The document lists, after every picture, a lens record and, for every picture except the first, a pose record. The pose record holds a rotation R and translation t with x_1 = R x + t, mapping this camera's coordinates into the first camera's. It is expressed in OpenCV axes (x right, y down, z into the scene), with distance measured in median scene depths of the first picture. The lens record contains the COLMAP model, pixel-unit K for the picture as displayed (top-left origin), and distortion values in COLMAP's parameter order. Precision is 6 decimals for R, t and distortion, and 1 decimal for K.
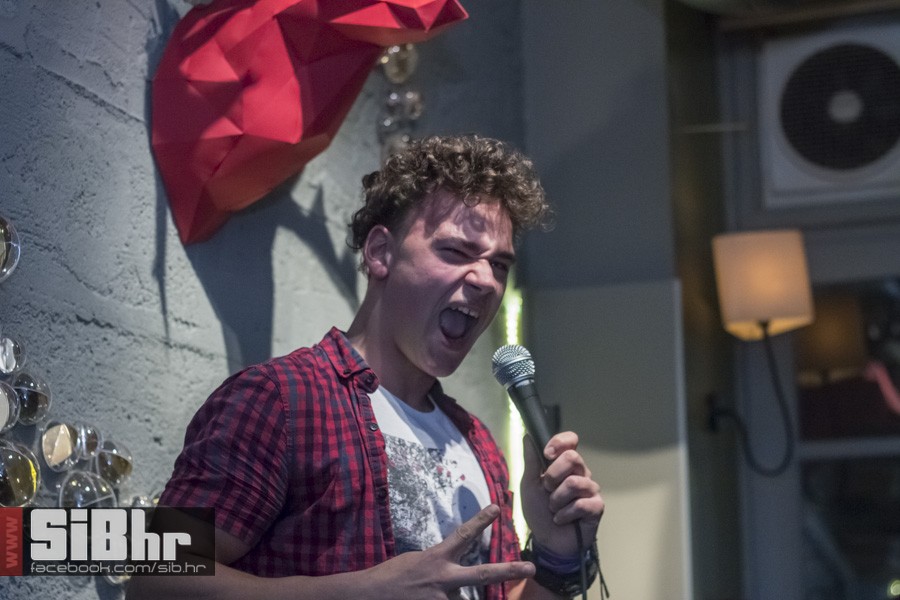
lens RADIAL K [[2136.6, 0, 450.0], [0, 2136.6, 300.0], [0, 0, 1]] dist [-0.055266, -0.605274]
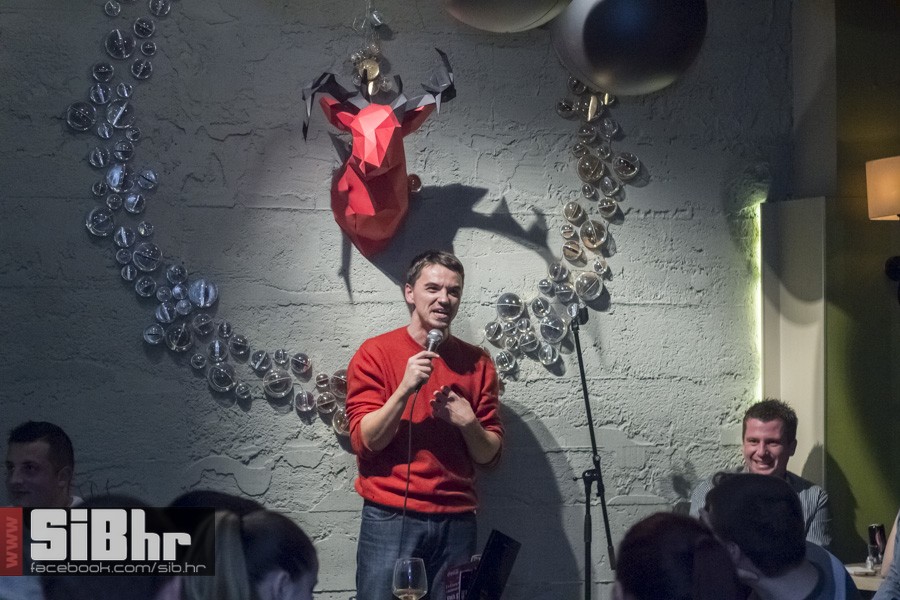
lens RADIAL K [[2136.6, 0, 450.0], [0, 2136.6, 300.0], [0, 0, 1]] dist [-0.055266, -0.605274]
pose [[0.590976, 0.013314, -0.806579, 1.826281], [0.150172, 0.980570, 0.126217, -0.263817], [0.792588, -0.195717, 0.577494, -0.252101]]
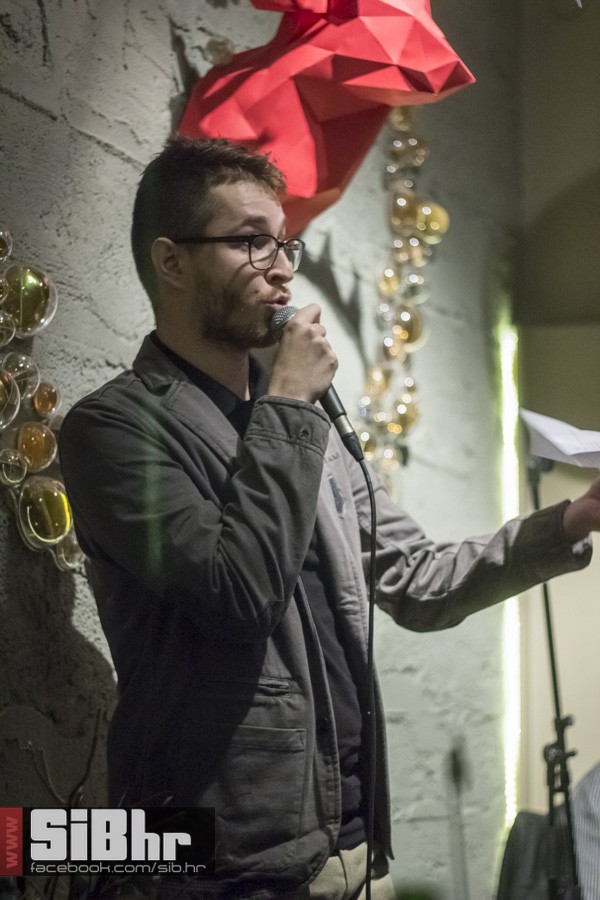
lens RADIAL K [[2136.6, 0, 300.0], [0, 2136.6, 450.0], [0, 0, 1]] dist [-0.055266, -0.605274]
pose [[0.997937, 0.014852, -0.062453, -0.009072], [-0.010743, 0.997786, 0.065628, -0.018274], [0.063290, -0.064822, 0.995888, -0.064513]]
